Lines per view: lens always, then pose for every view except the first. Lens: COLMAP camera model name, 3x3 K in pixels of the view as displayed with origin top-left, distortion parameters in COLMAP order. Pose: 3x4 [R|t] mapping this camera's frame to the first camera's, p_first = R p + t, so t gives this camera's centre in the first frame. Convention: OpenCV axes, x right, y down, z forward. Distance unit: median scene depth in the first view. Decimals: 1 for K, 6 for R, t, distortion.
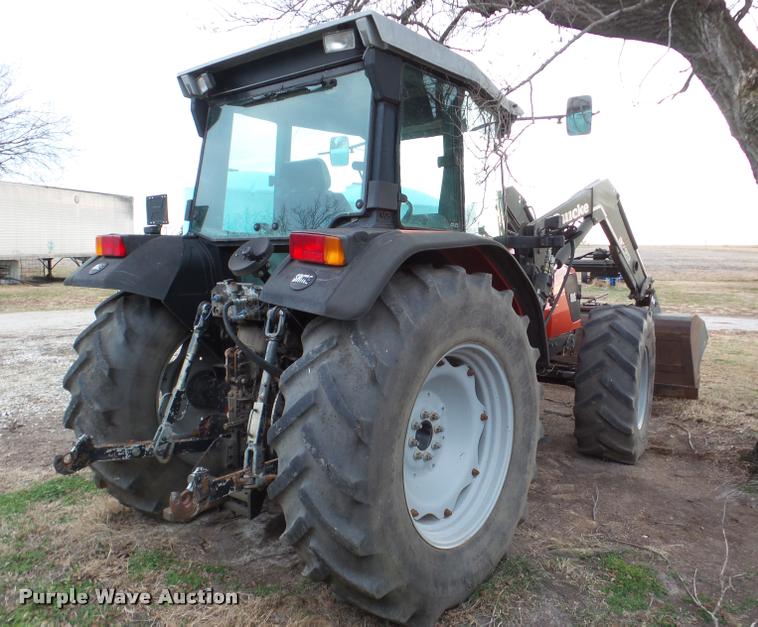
lens RADIAL K [[617.8, 0, 379.0], [0, 617.8, 313.5], [0, 0, 1]] dist [-0.010011, -0.004445]
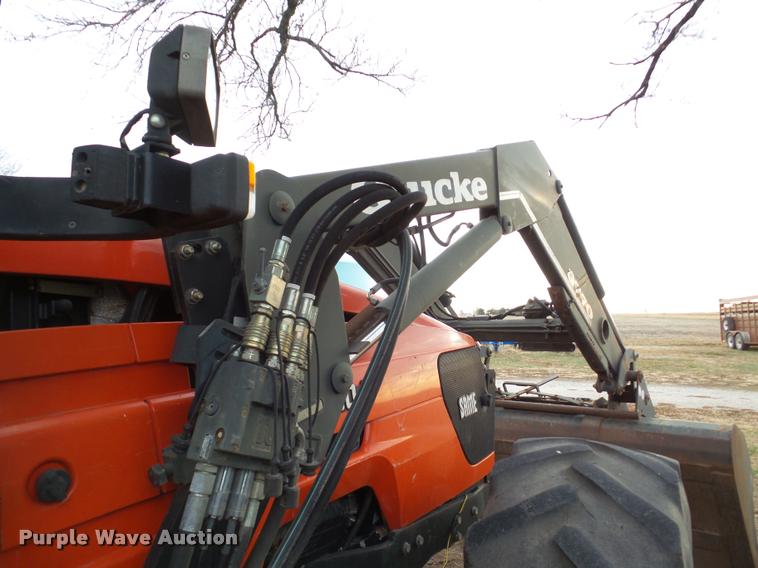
lens RADIAL K [[512.2, 0, 379.0], [0, 512.2, 284.0], [0, 0, 1]] dist [0.005951, -0.001941]
pose [[0.999866, -0.012852, 0.010101, 0.191454], [0.014426, 0.984363, -0.175561, -0.035481], [-0.007687, 0.175684, 0.984417, 0.489629]]
